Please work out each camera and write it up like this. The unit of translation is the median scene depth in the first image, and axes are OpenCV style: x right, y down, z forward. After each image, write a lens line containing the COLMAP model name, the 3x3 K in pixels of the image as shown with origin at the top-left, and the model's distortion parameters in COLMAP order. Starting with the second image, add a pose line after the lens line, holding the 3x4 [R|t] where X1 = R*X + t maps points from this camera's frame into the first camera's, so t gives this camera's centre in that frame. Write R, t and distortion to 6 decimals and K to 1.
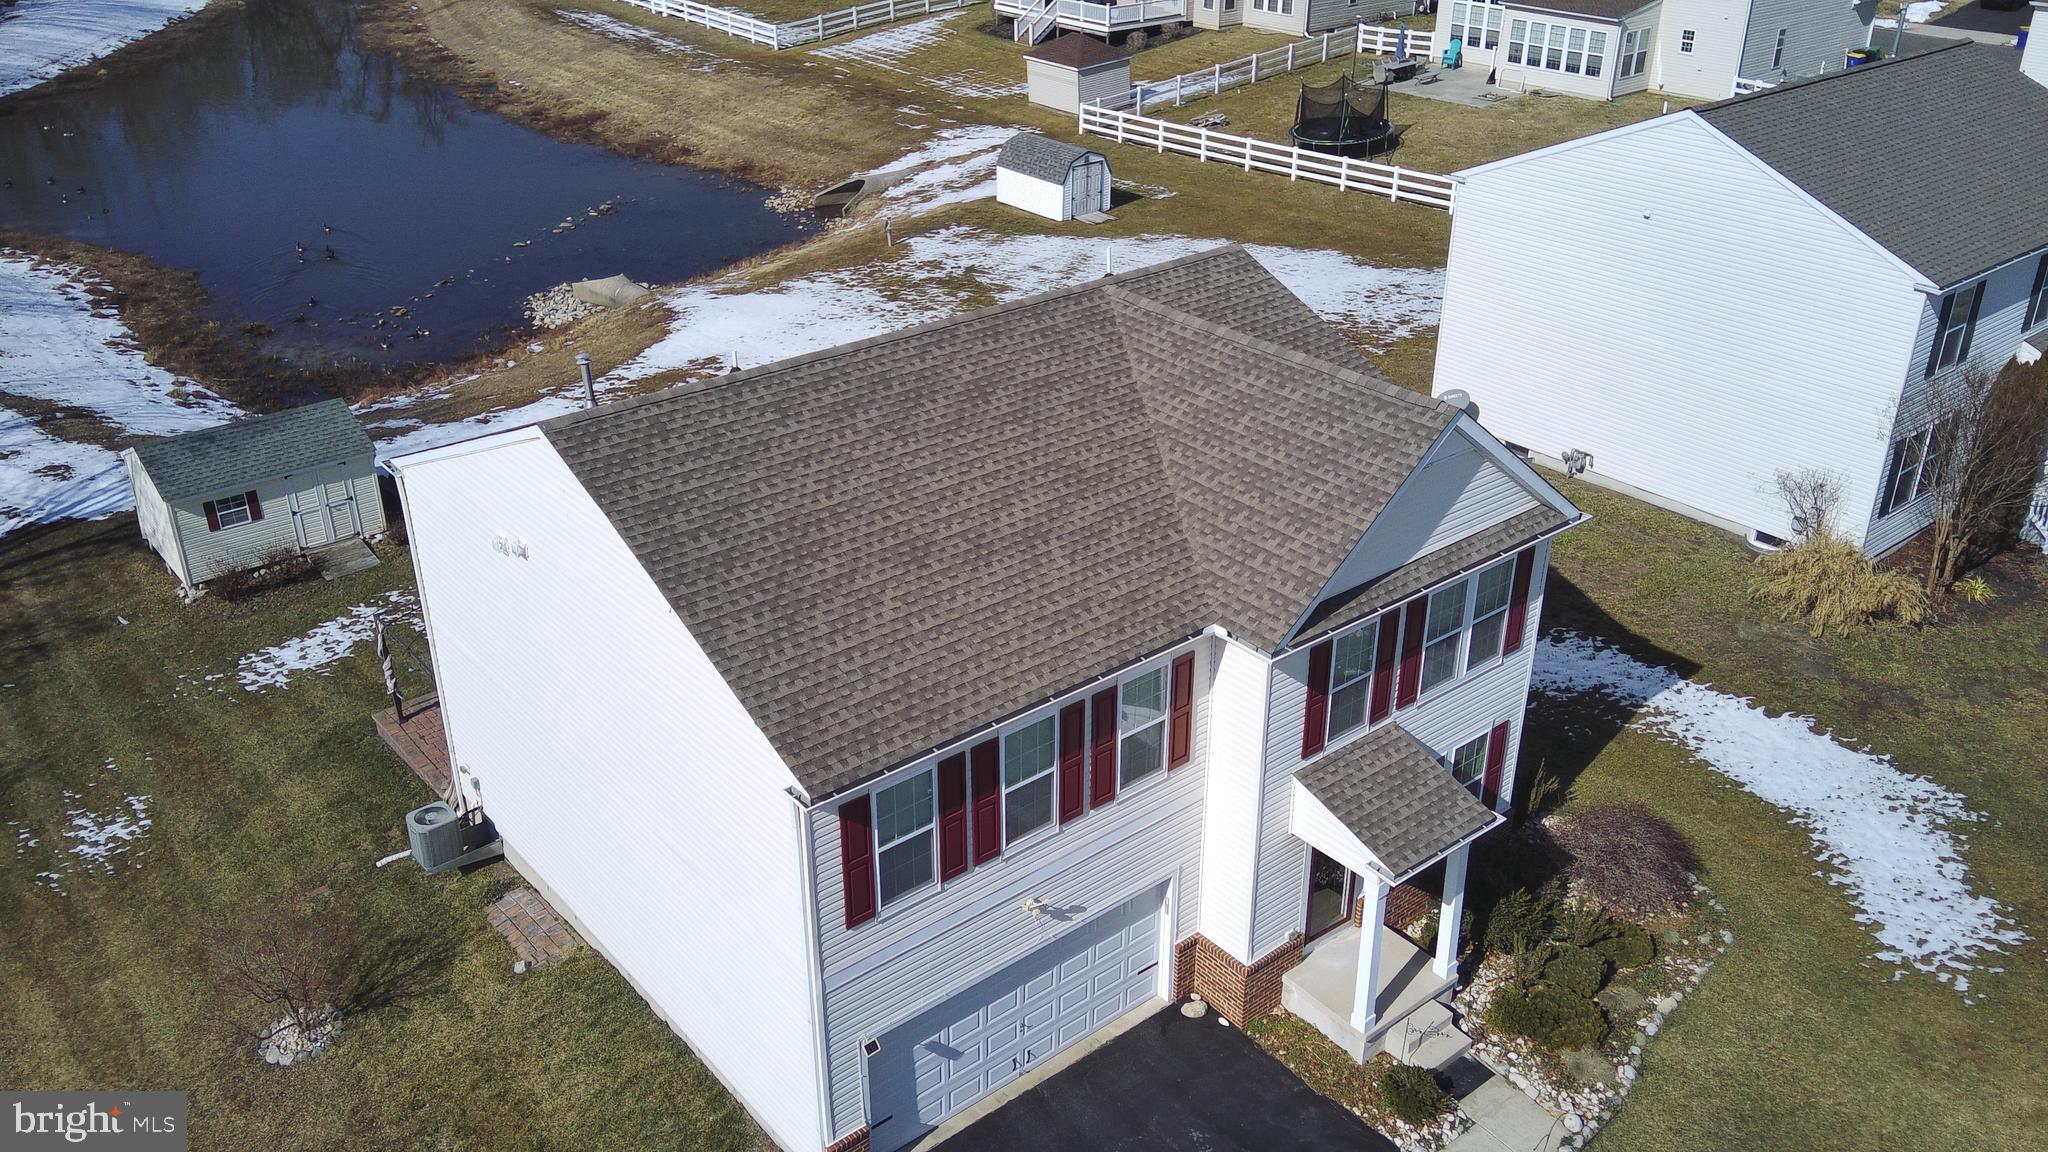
lens RADIAL K [[1691.6, 0, 1023.5], [0, 1691.6, 572.7], [0, 0, 1]] dist [0.106265, -0.171635]
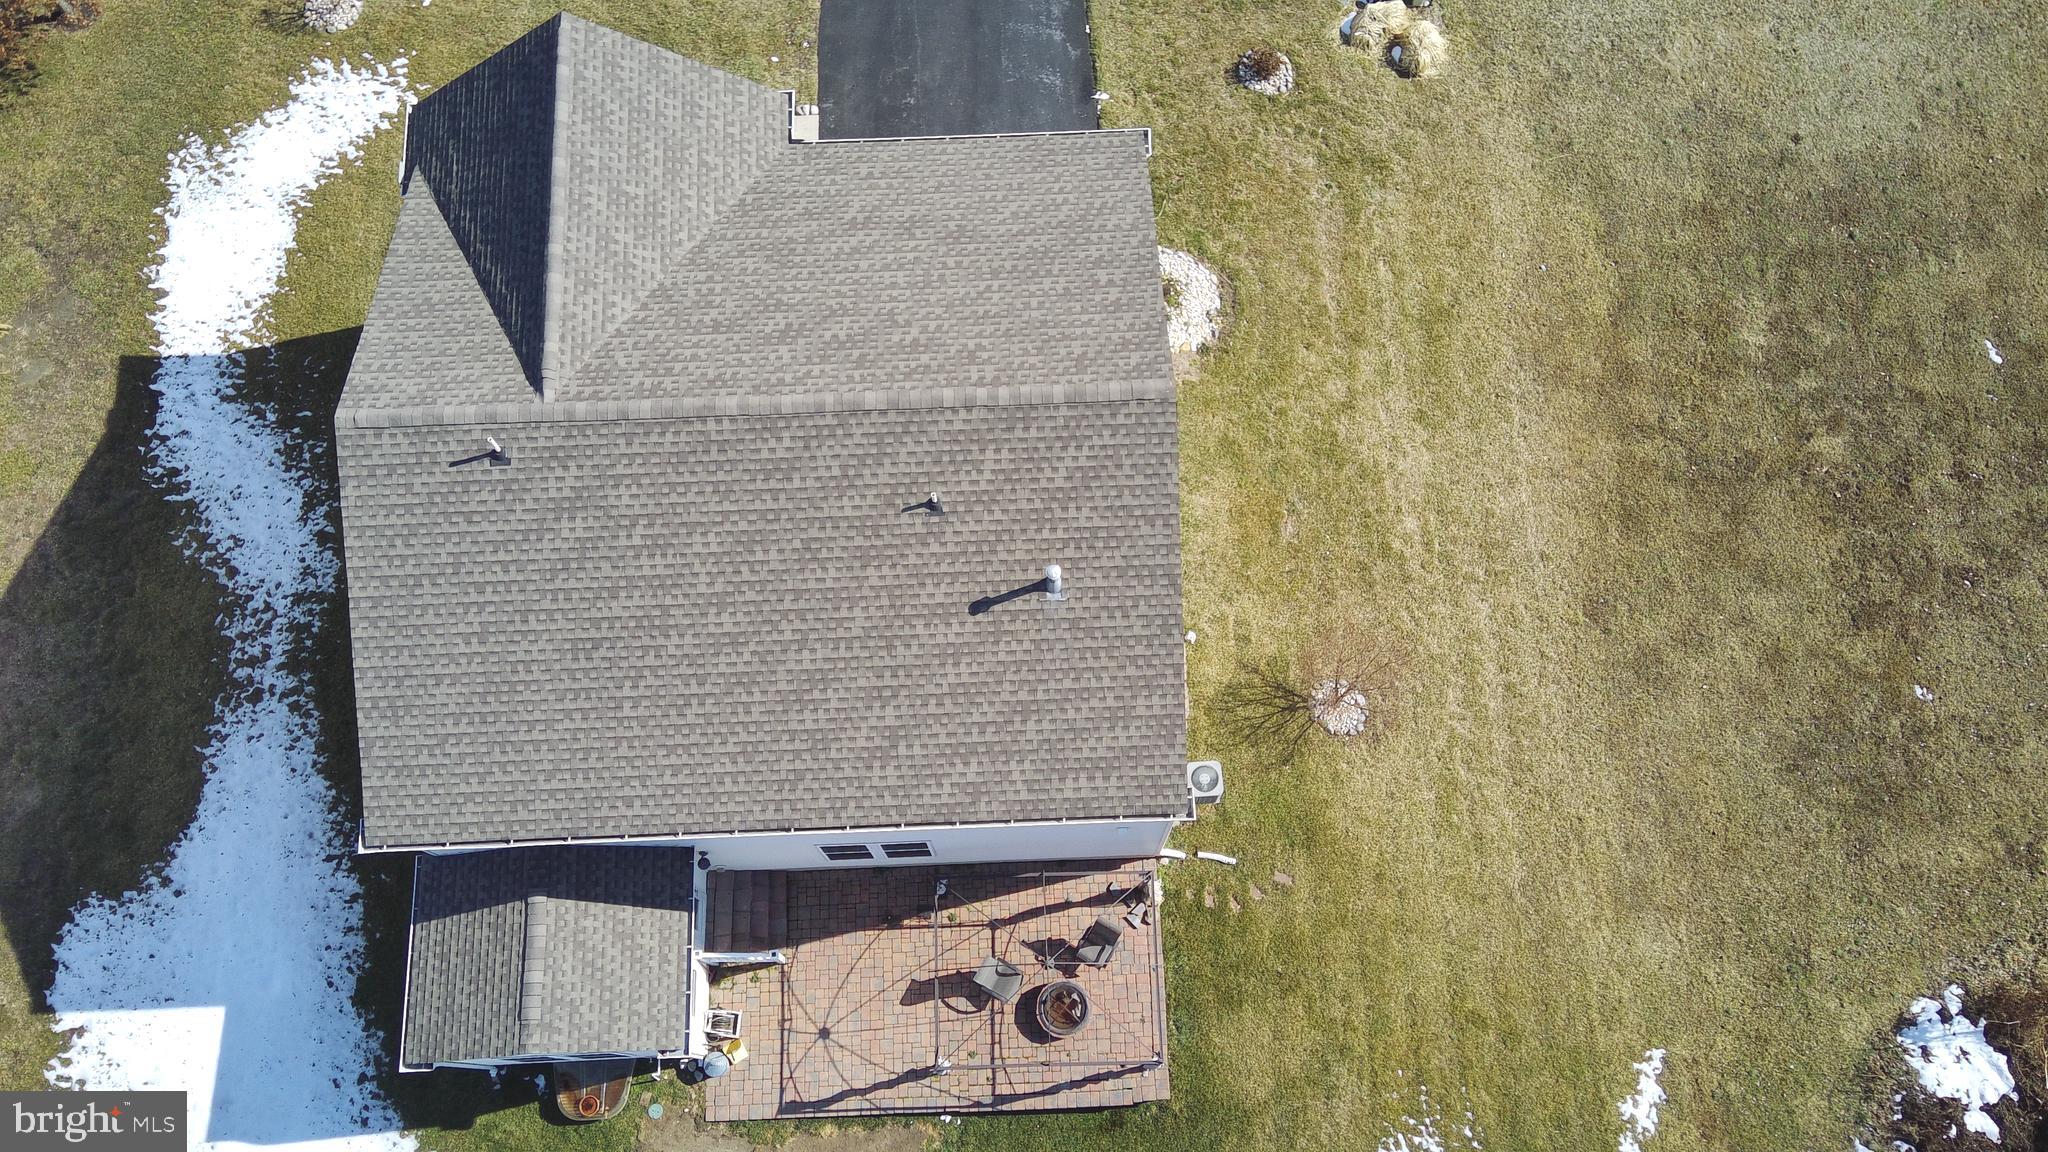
lens RADIAL K [[1691.6, 0, 1019.2], [0, 1691.6, 571.1], [0, 0, 1]] dist [0.106265, -0.171635]
pose [[-0.794715, -0.573509, 0.198785, -0.414039], [0.291915, -0.073987, 0.953578, -1.027609], [-0.532178, 0.815851, 0.226215, 0.728091]]
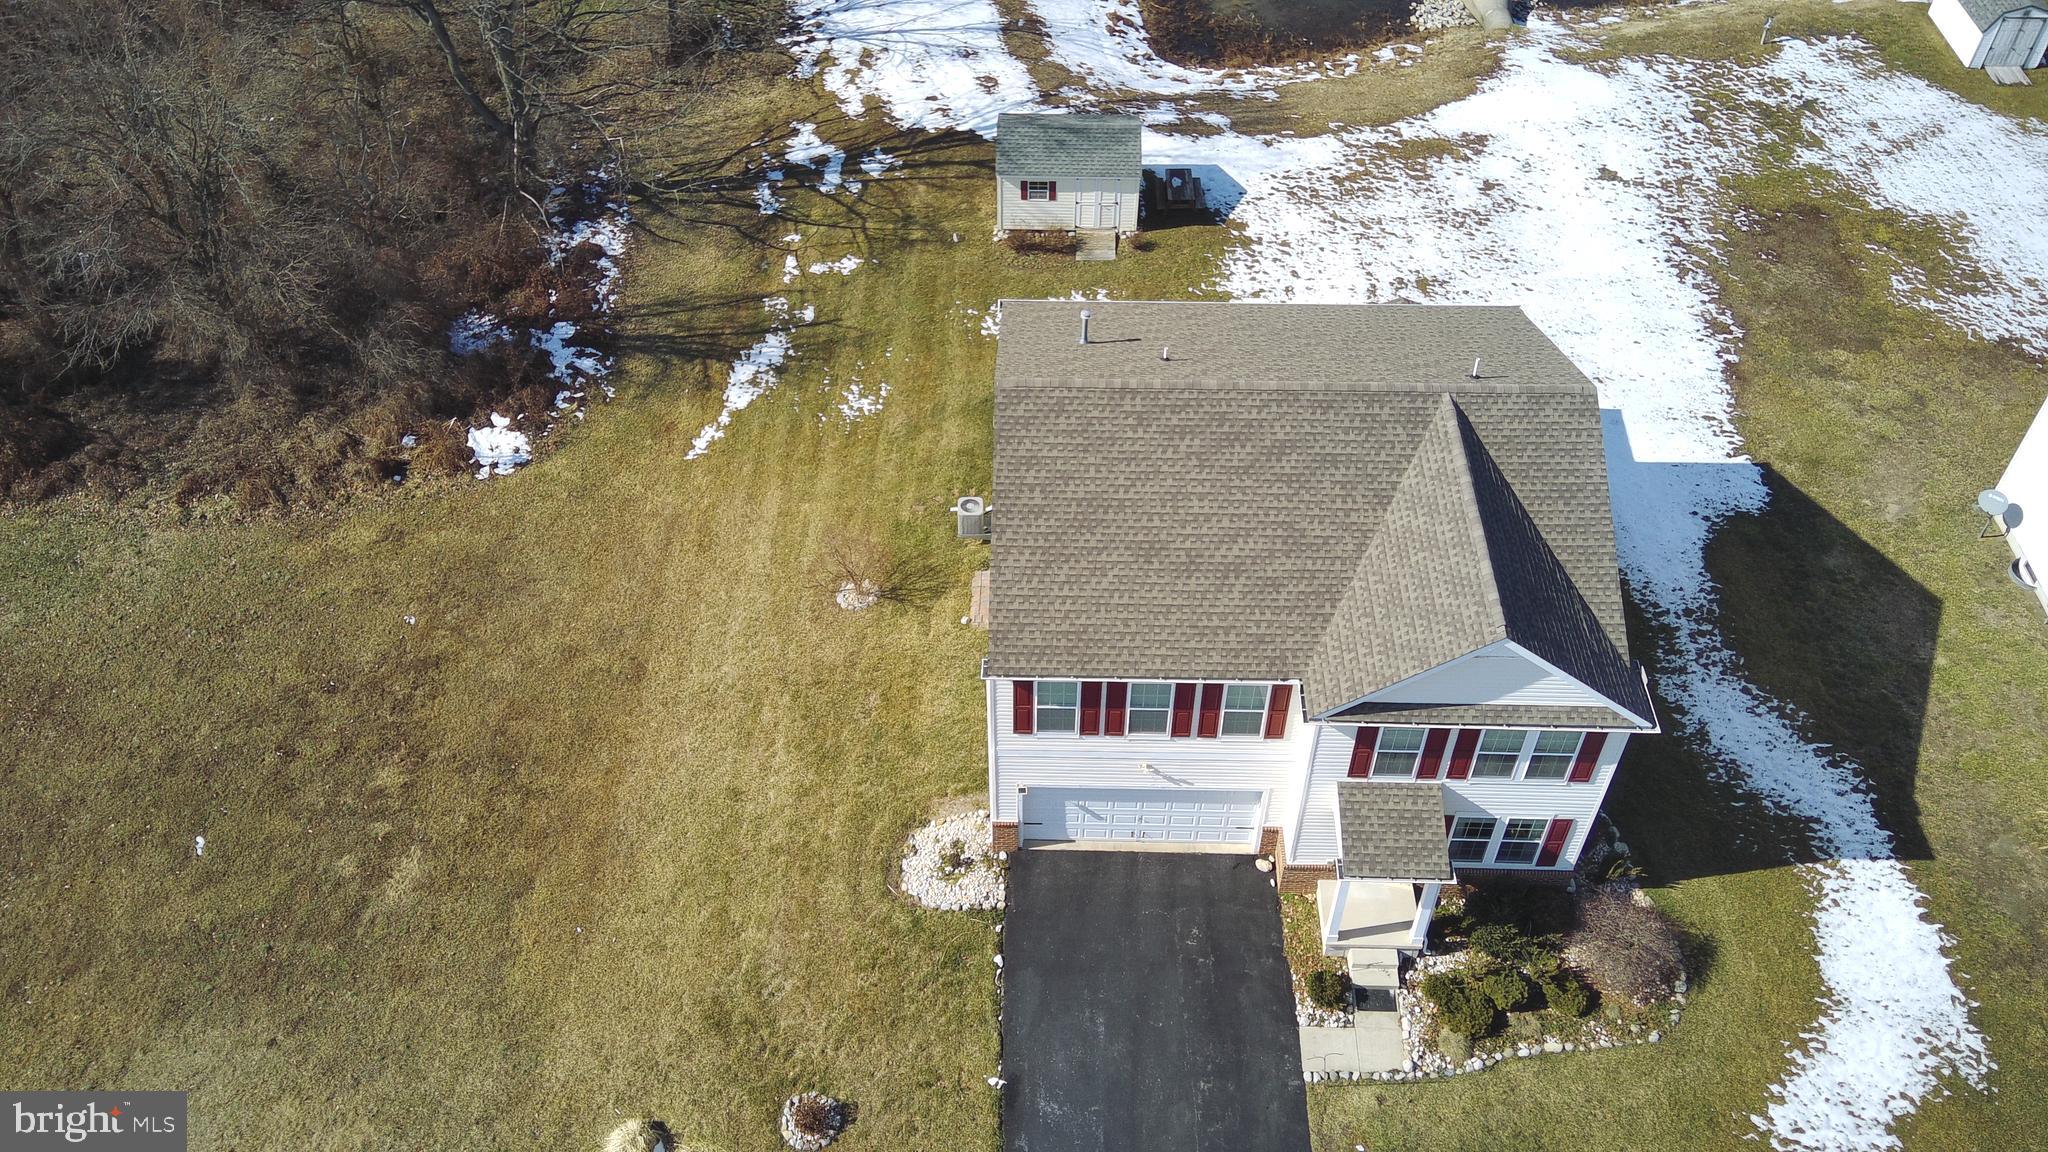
lens RADIAL K [[1691.6, 0, 1024.2], [0, 1691.6, 573.4], [0, 0, 1]] dist [0.106265, -0.171635]
pose [[0.761241, 0.472447, -0.444191, 0.461966], [-0.300515, 0.864008, 0.403956, -0.492956], [0.574632, -0.174022, 0.799696, -0.285683]]
